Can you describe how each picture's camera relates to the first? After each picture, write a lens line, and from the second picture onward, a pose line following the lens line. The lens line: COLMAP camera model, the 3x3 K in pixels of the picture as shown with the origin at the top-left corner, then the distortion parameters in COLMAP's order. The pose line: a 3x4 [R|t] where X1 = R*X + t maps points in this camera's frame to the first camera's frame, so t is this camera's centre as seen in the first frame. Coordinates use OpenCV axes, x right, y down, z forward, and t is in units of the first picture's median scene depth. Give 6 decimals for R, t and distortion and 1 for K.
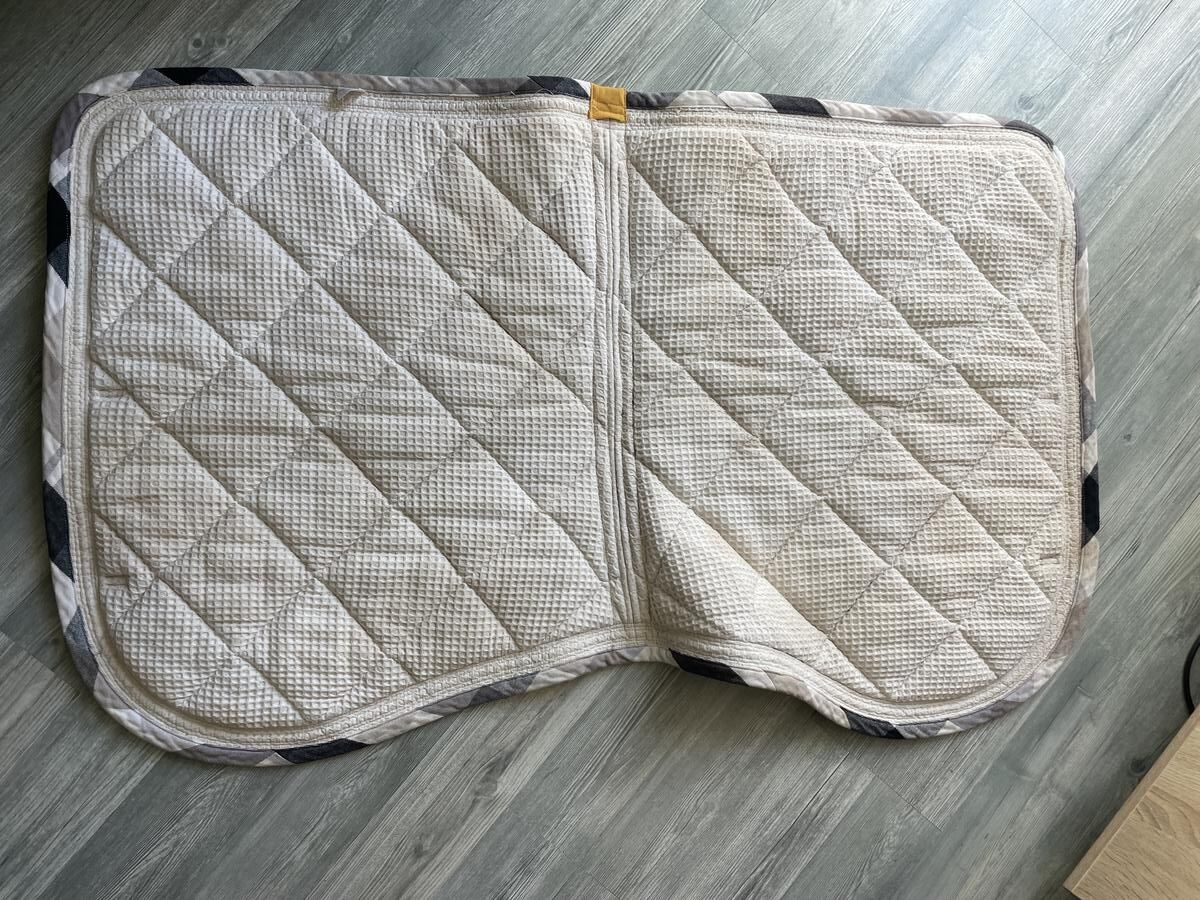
lens RADIAL K [[918.9, 0, 610.4], [0, 918.9, 470.3], [0, 0, 1]] dist [0.051303, -0.081516]
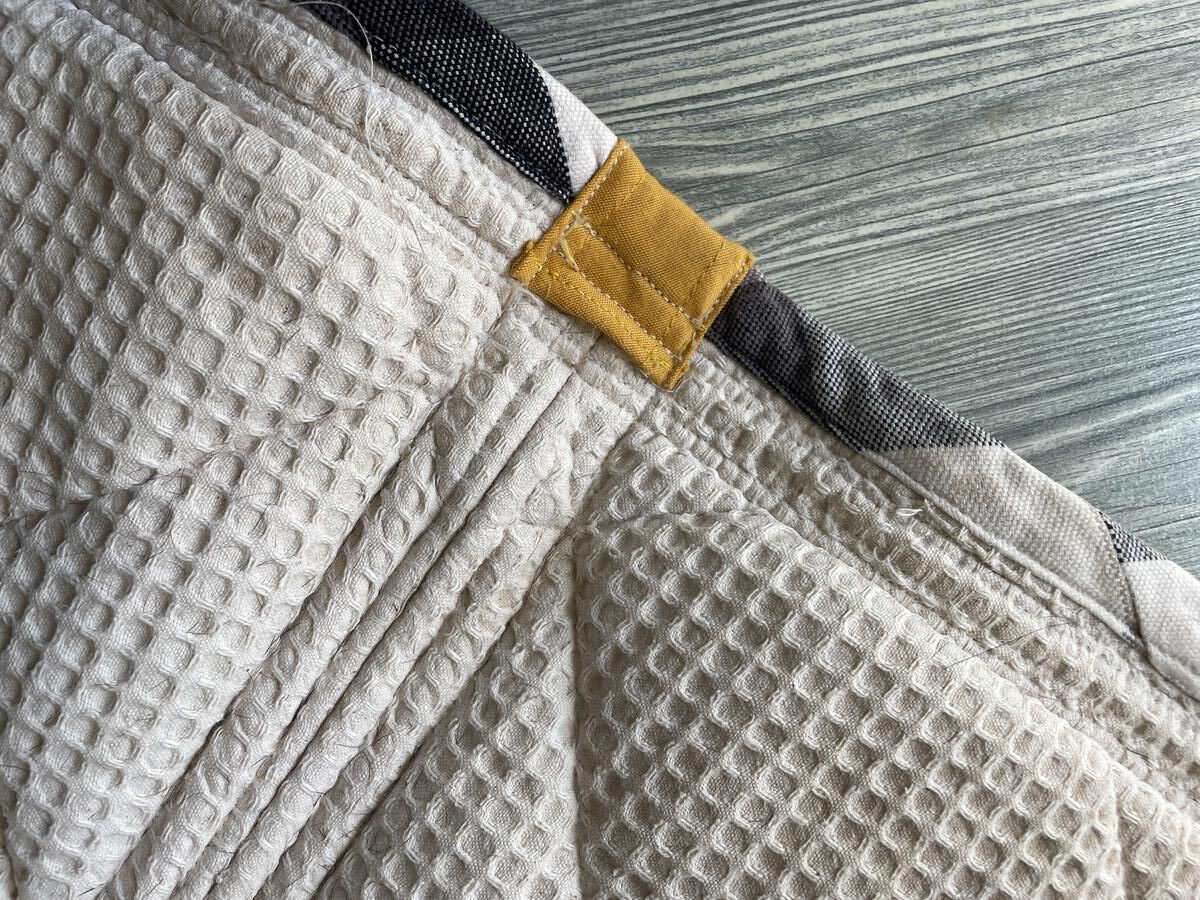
lens RADIAL K [[918.9, 0, 598.1], [0, 918.9, 443.7], [0, 0, 1]] dist [0.051303, -0.081516]
pose [[0.807765, 0.582187, -0.092597, 0.031542], [-0.588079, 0.806725, -0.057940, -0.350074], [0.040968, 0.101256, 0.994016, 0.804573]]
